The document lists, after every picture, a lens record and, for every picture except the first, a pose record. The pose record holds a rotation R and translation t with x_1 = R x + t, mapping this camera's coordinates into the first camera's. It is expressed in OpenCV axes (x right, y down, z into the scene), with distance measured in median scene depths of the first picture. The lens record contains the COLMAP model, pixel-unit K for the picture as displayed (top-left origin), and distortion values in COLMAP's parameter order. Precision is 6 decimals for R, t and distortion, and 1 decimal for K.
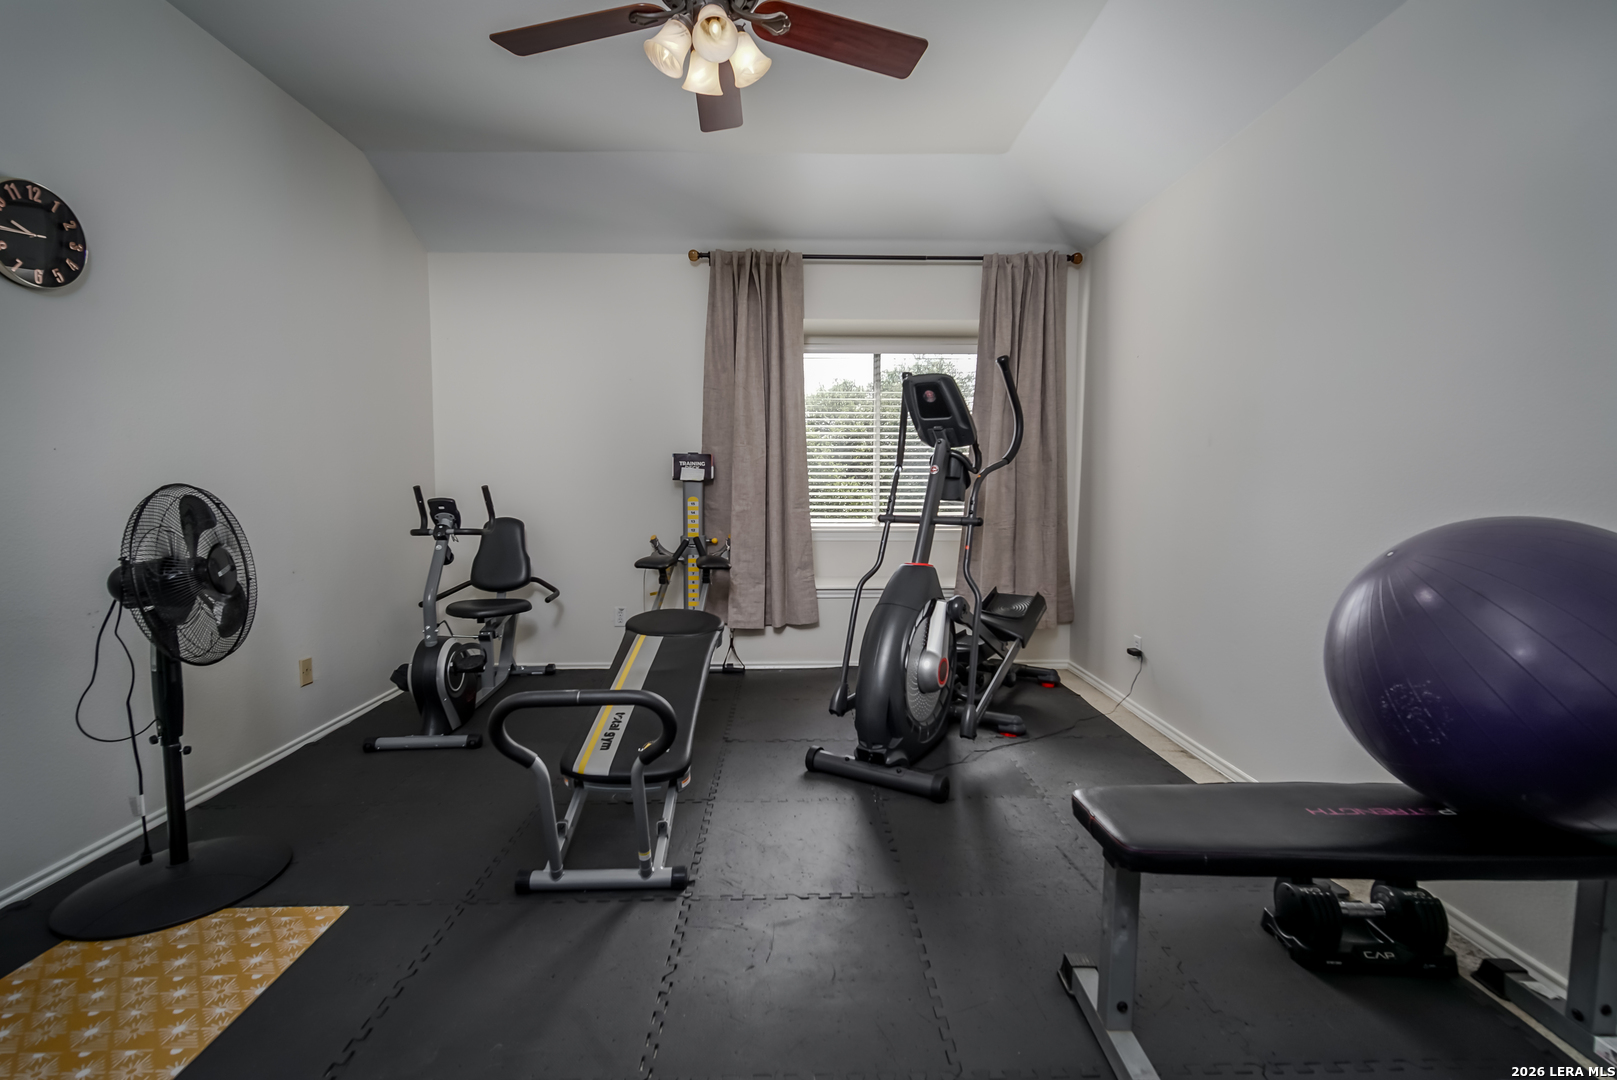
lens RADIAL K [[722.7, 0, 810.5], [0, 722.7, 540.8], [0, 0, 1]] dist [-0.000843, 0.000233]
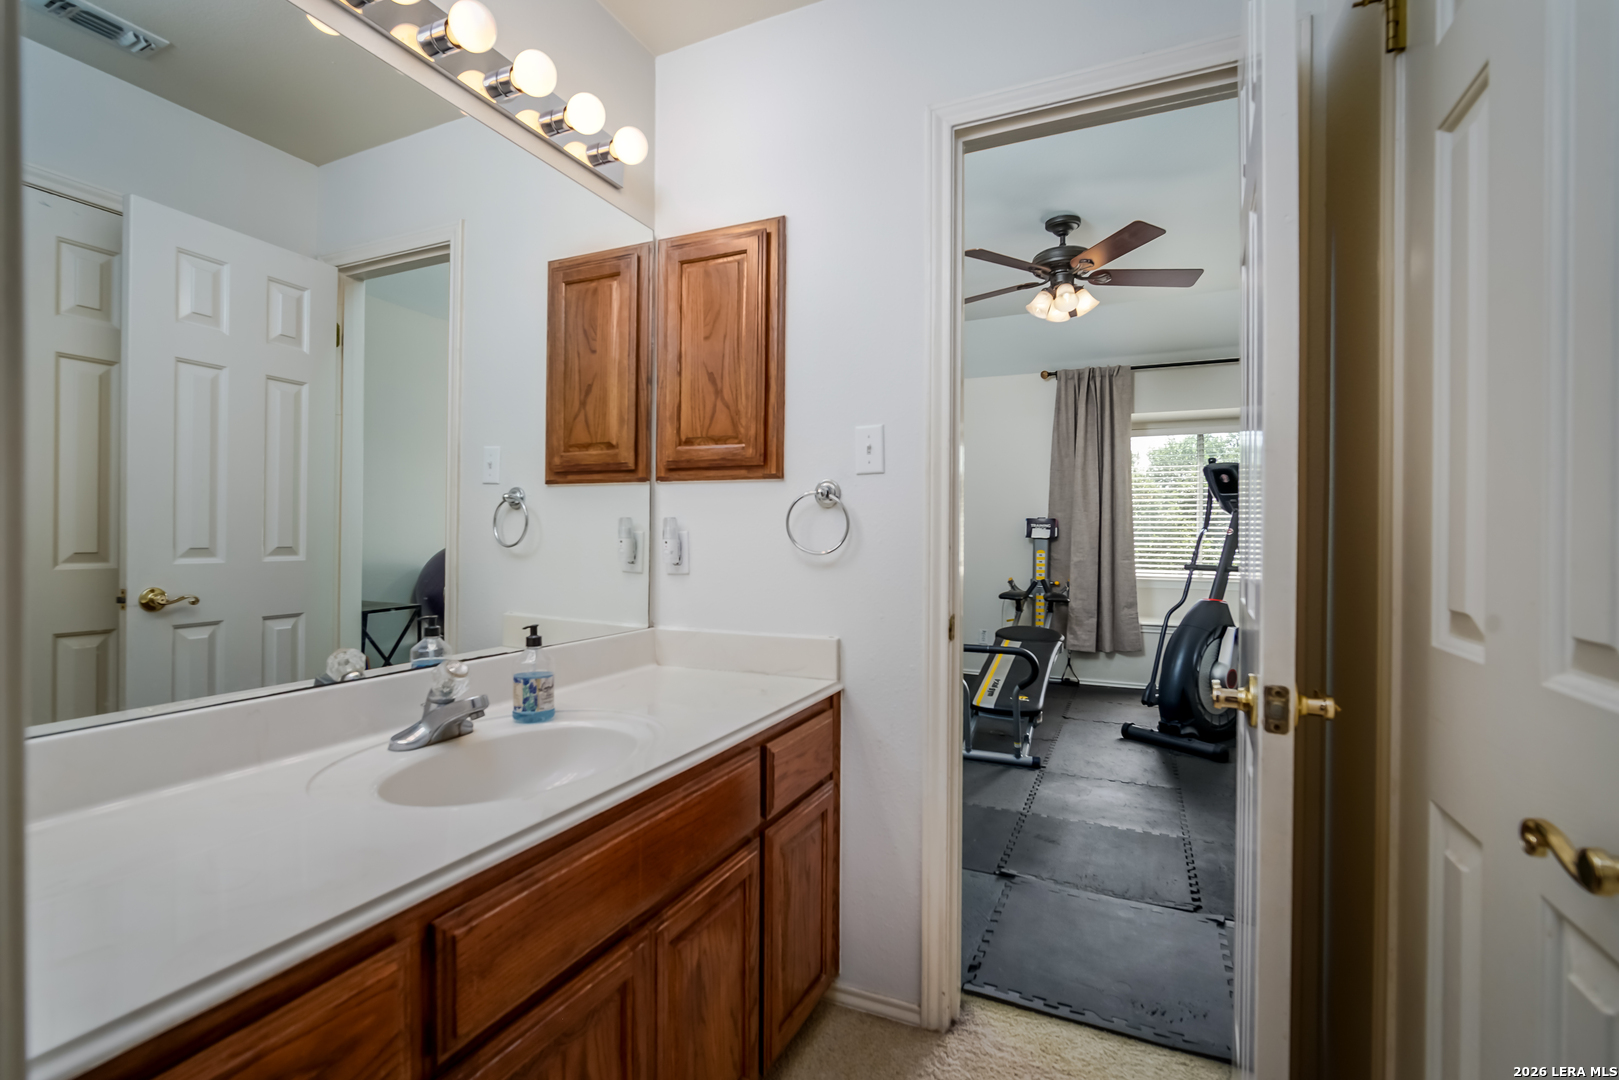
lens RADIAL K [[723.6, 0, 813.8], [0, 723.6, 536.5], [0, 0, 1]] dist [-0.000843, 0.000233]
pose [[0.900672, 0.006006, -0.434459, 0.045541], [-0.041976, 0.996430, -0.073246, 0.032792], [0.432468, 0.084207, 0.897709, -0.425458]]
